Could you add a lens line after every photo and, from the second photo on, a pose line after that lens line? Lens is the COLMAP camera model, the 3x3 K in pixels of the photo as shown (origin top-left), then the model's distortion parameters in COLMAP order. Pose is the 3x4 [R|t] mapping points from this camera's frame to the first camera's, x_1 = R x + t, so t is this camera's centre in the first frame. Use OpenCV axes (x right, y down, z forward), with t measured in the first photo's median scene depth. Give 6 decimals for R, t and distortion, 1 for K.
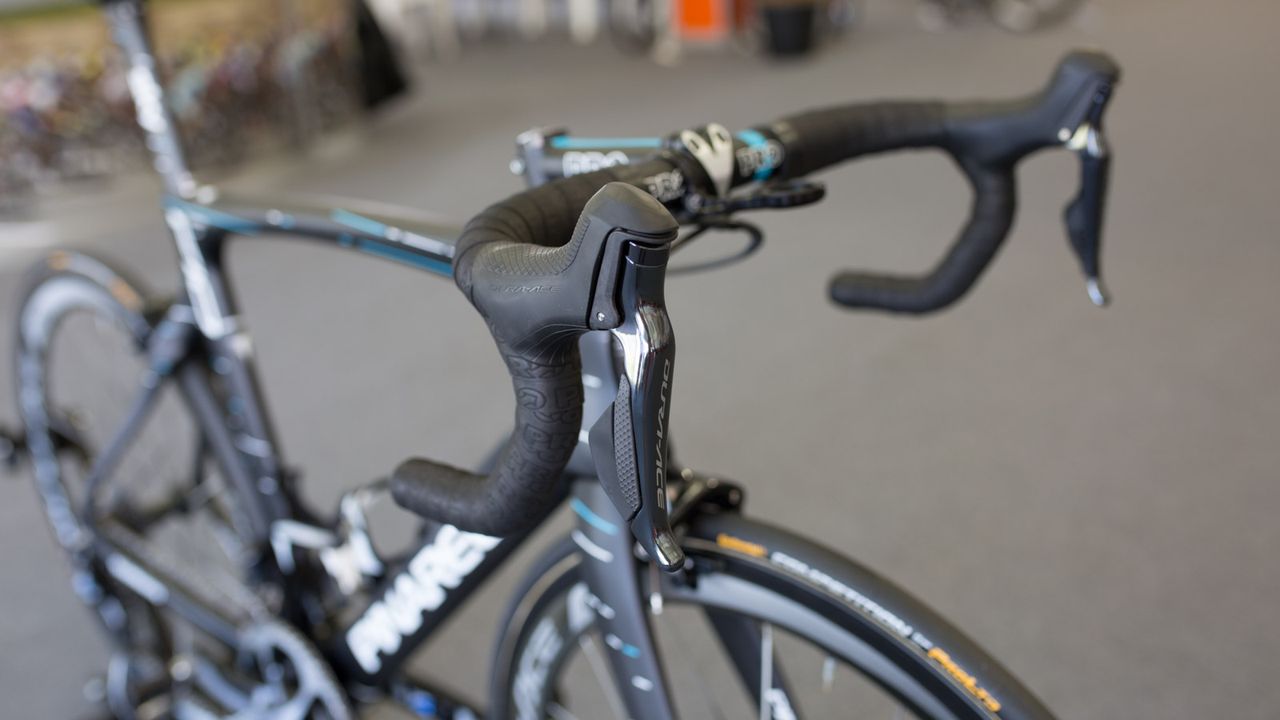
lens RADIAL K [[1308.6, 0, 640.0], [0, 1308.6, 360.0], [0, 0, 1]] dist [-0.134926, 0.339444]
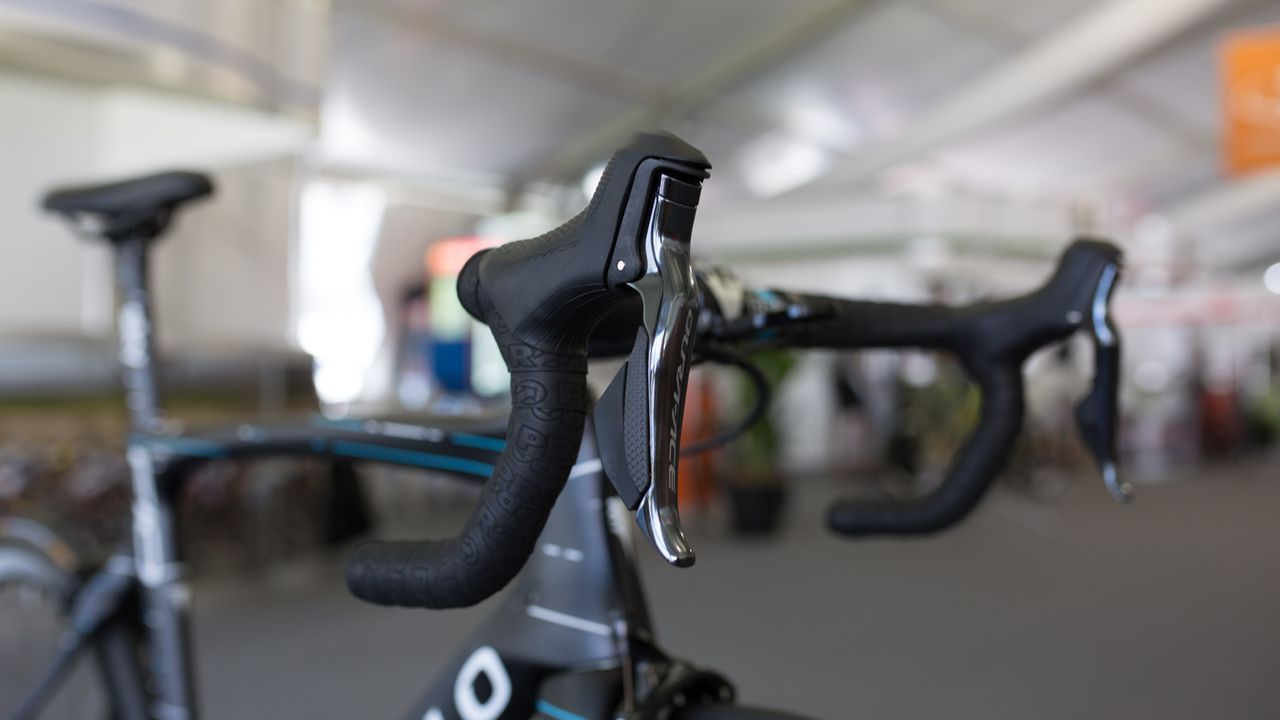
lens RADIAL K [[1307.3, 0, 640.0], [0, 1307.3, 360.0], [0, 0, 1]] dist [-0.083551, 0.159641]
pose [[0.996947, 0.075717, 0.019084, -0.026345], [-0.062781, 0.922567, -0.380695, 0.343313], [-0.046431, 0.378335, 0.924504, 0.153217]]
